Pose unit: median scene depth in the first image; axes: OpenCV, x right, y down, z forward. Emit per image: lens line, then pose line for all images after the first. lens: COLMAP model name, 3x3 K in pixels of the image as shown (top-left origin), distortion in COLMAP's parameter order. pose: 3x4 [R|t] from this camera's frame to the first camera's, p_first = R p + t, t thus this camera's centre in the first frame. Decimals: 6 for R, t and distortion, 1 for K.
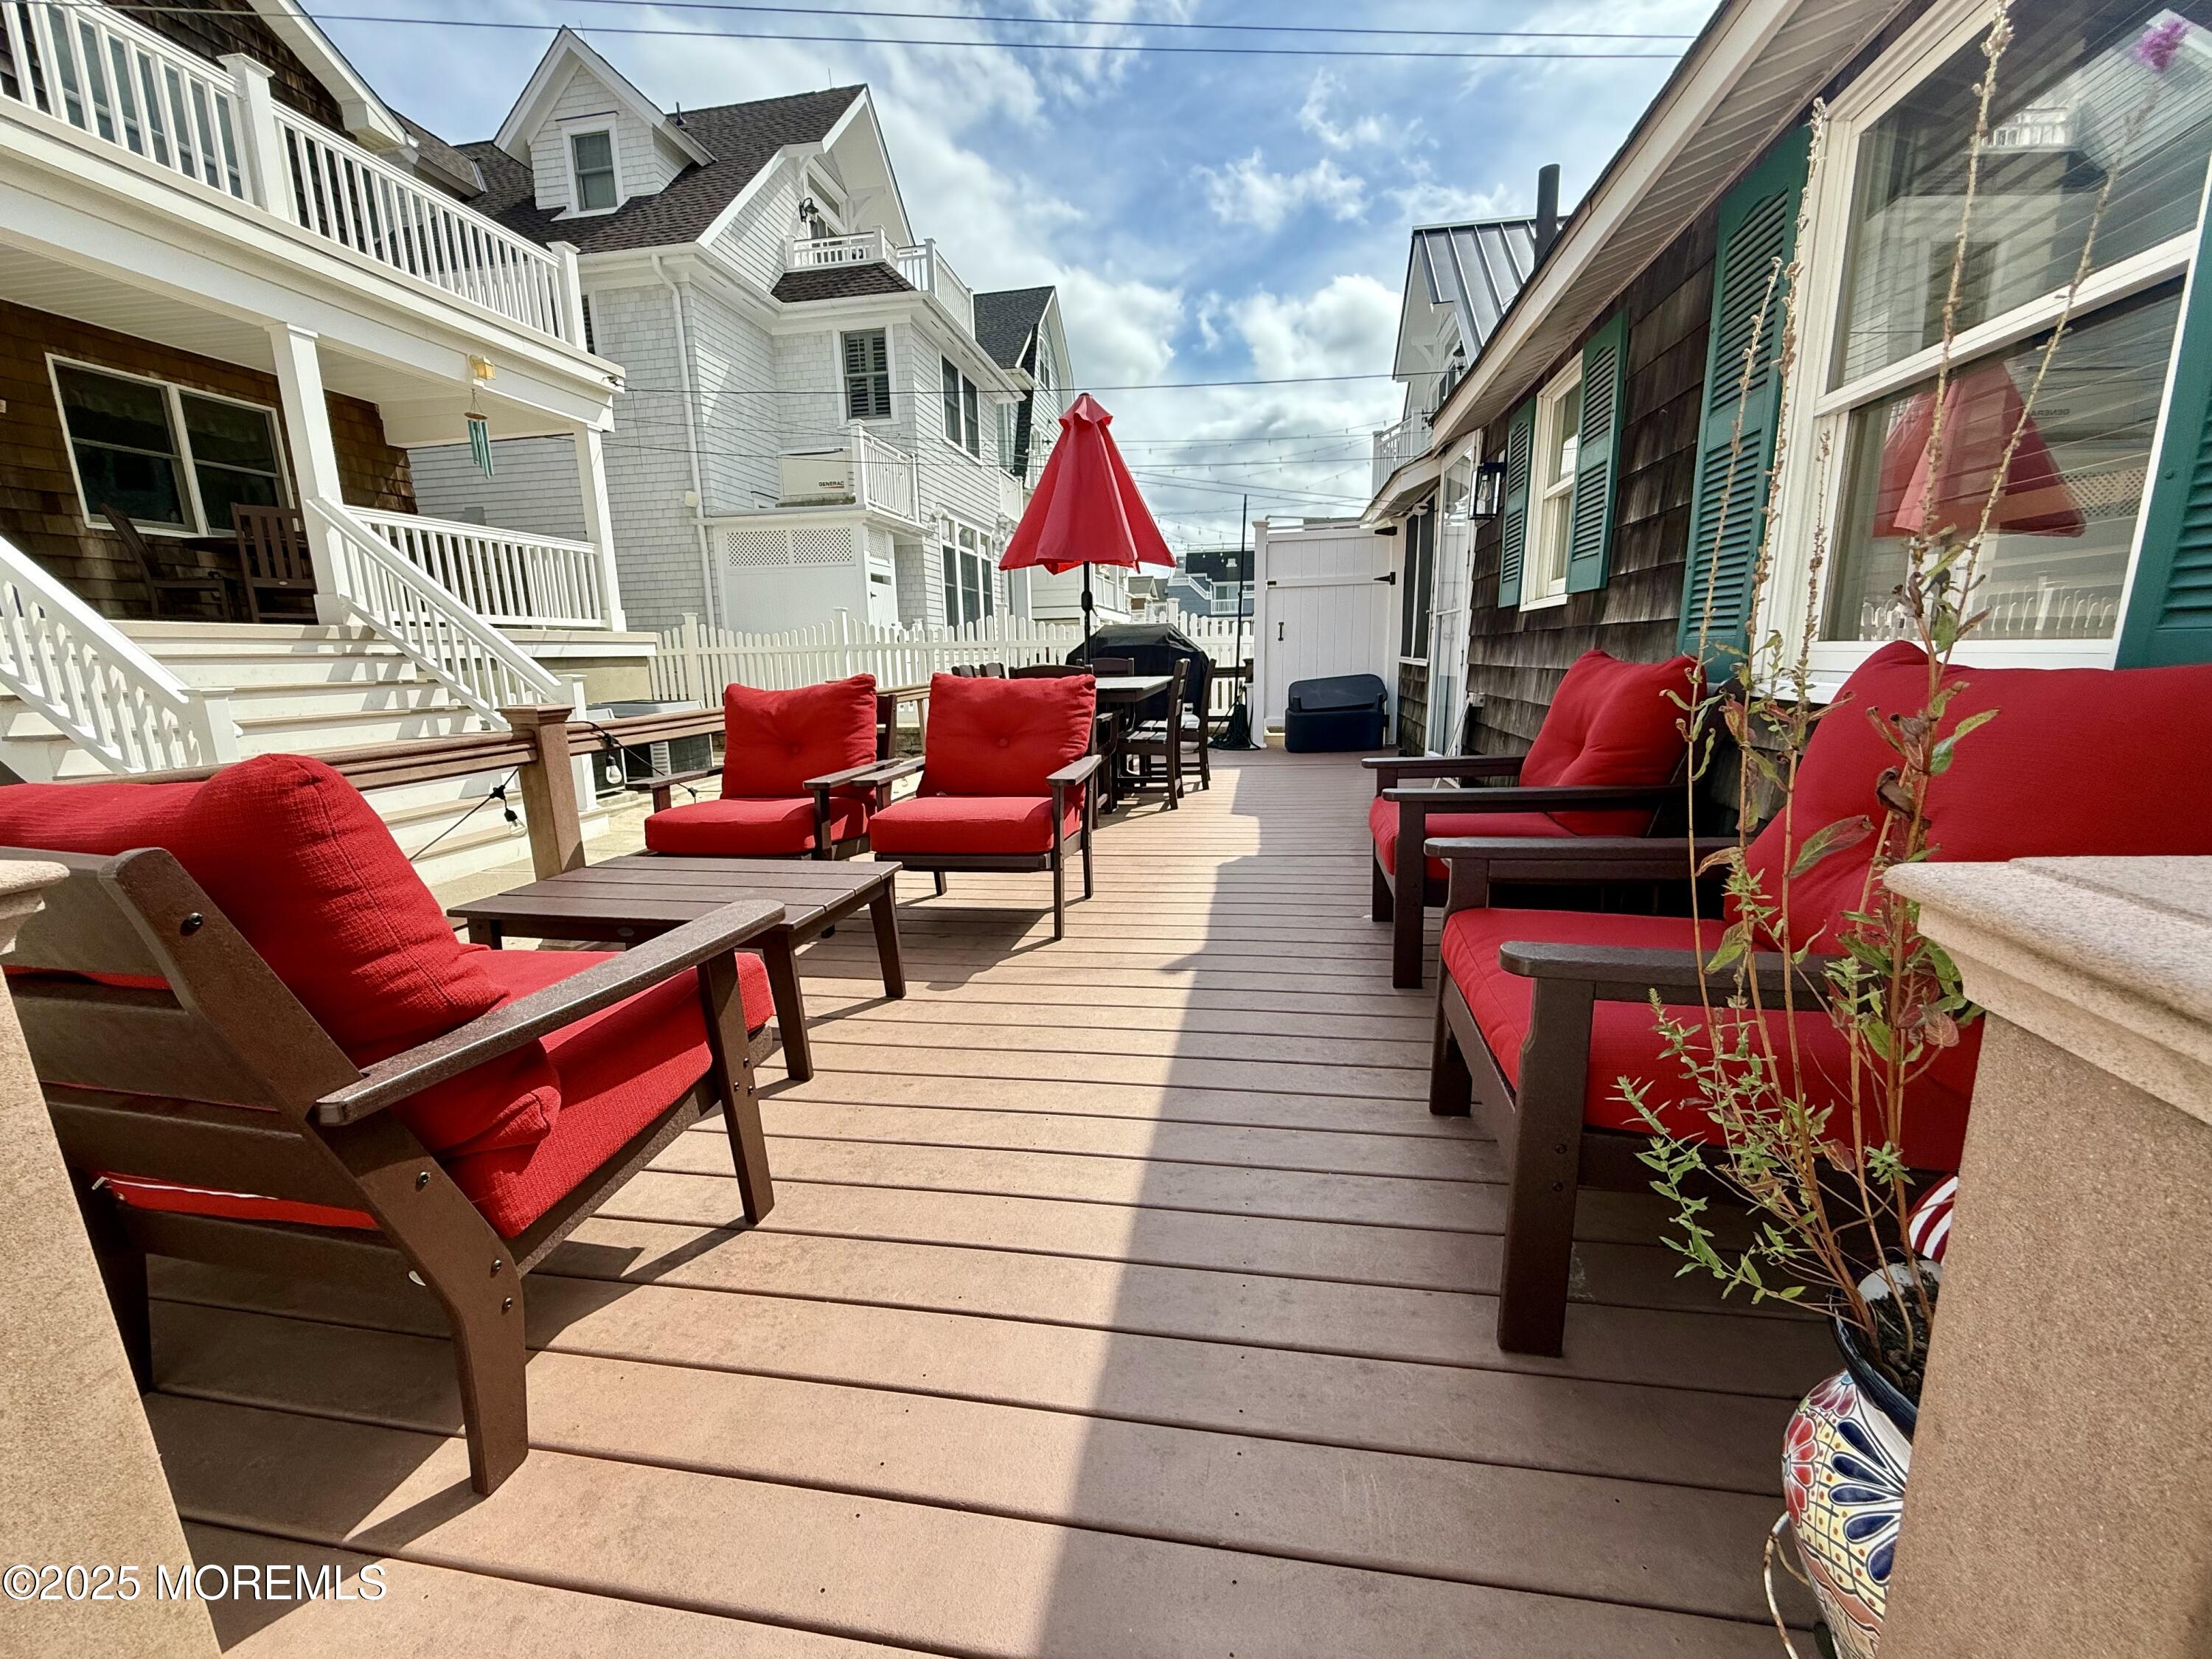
lens RADIAL K [[877.3, 0, 1106.0], [0, 877.3, 829.5], [0, 0, 1]] dist [-0.021610, 0.015372]
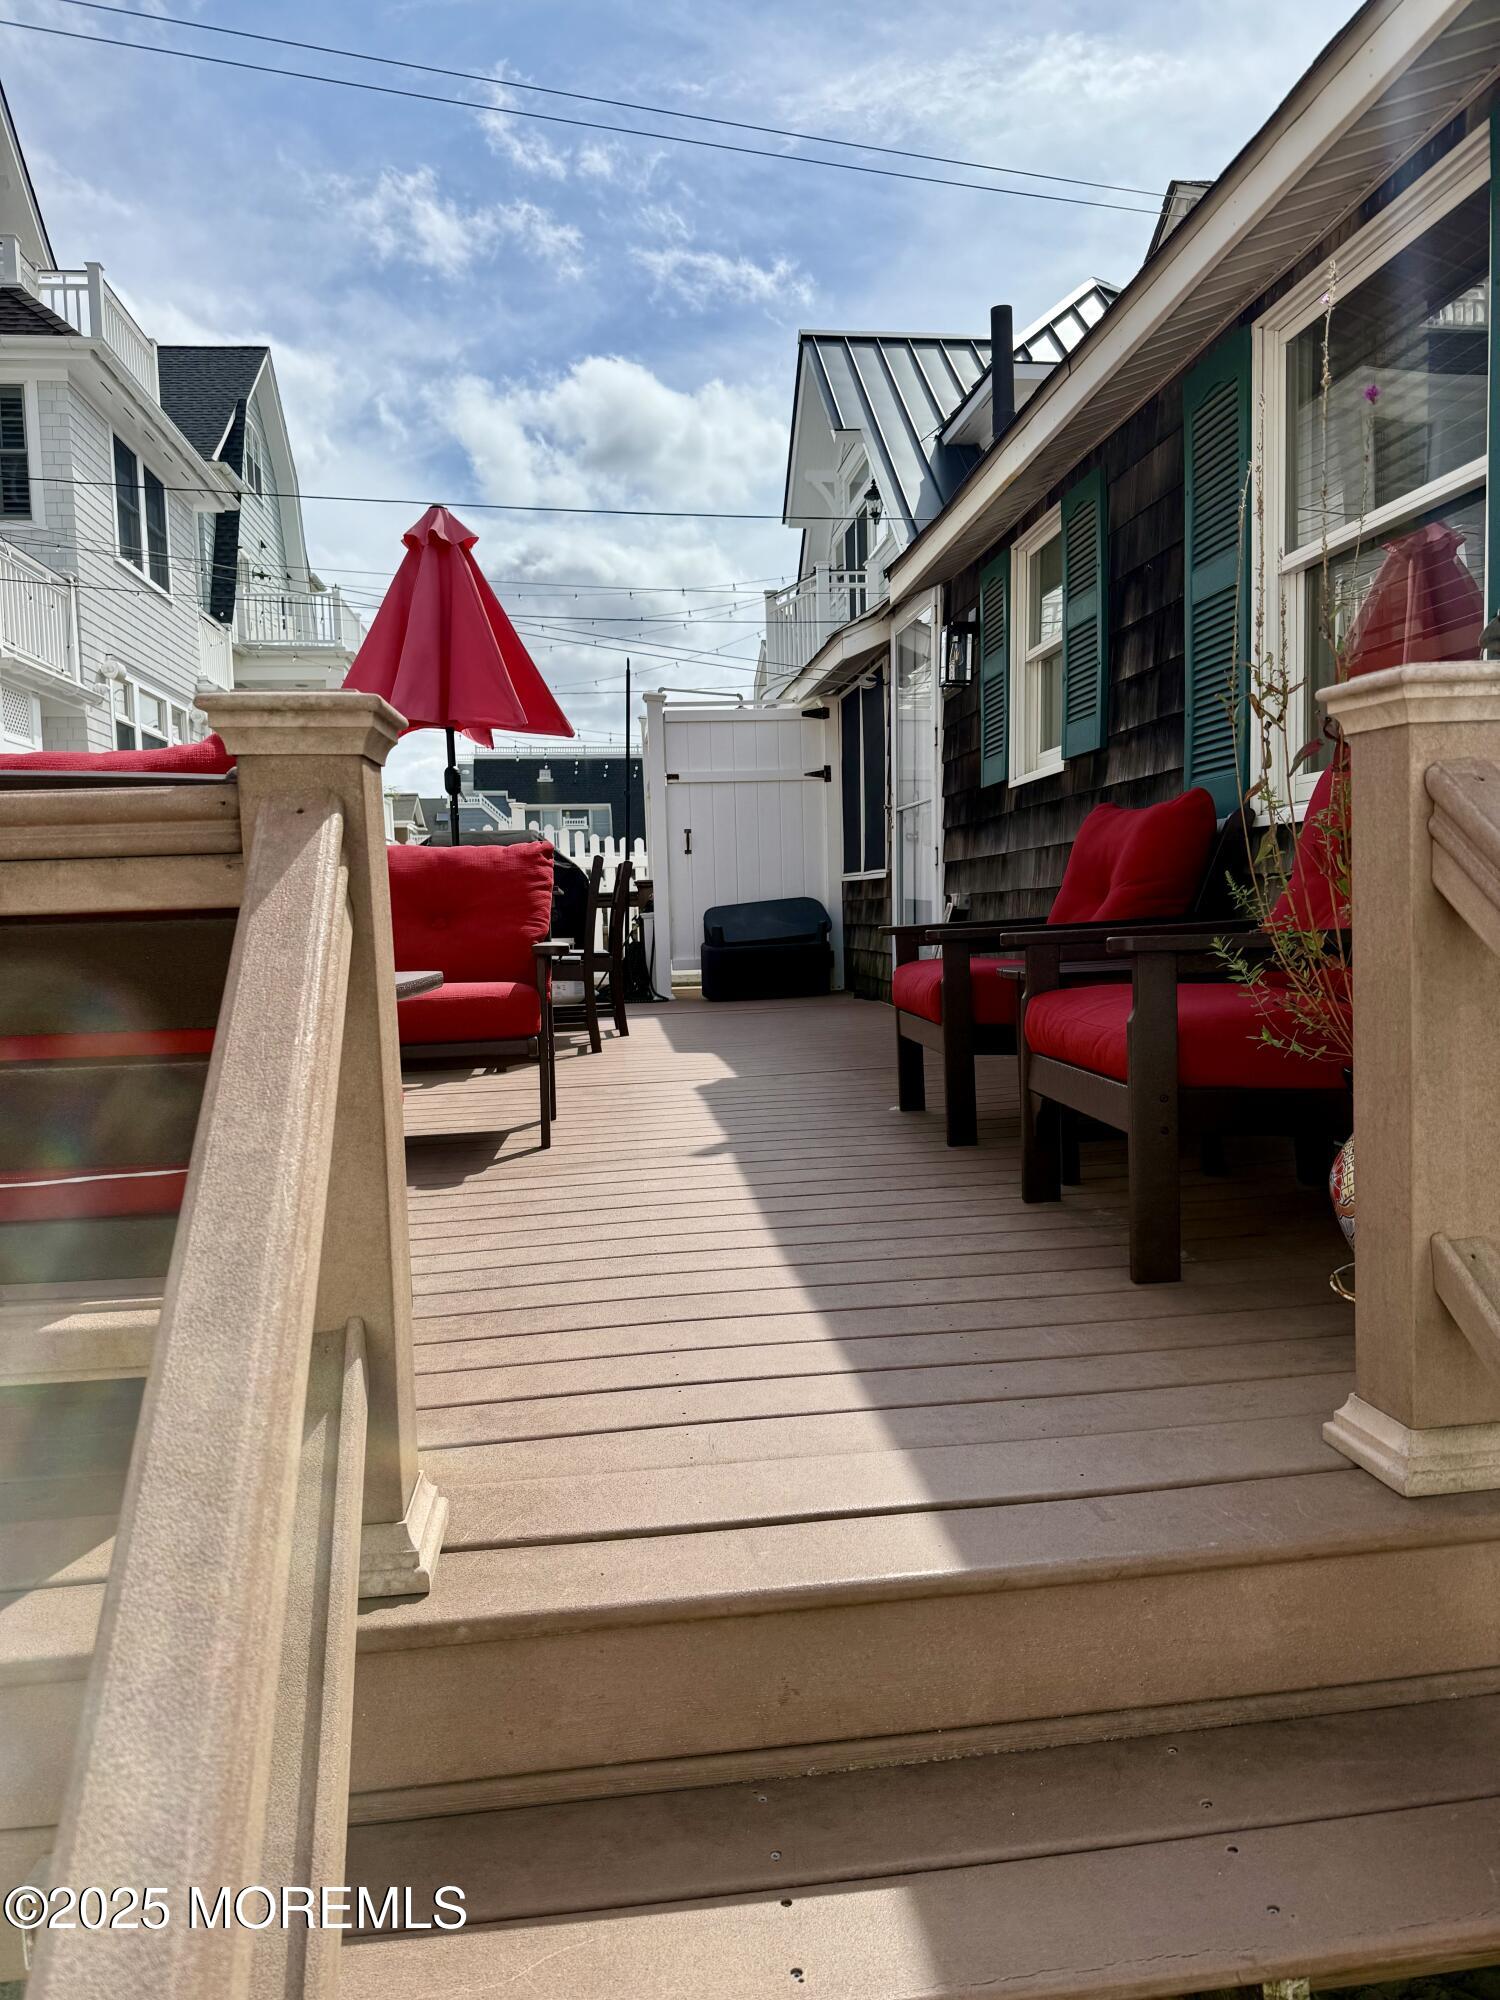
lens RADIAL K [[1403.0, 0, 749.5], [0, 1403.0, 1028.2], [0, 0, 1]] dist [0.086730, -0.145622]
pose [[0.956539, -0.025293, 0.290507, -0.185223], [0.061369, 0.991381, -0.115751, 0.133410], [-0.285075, 0.128549, 0.949846, -0.225132]]
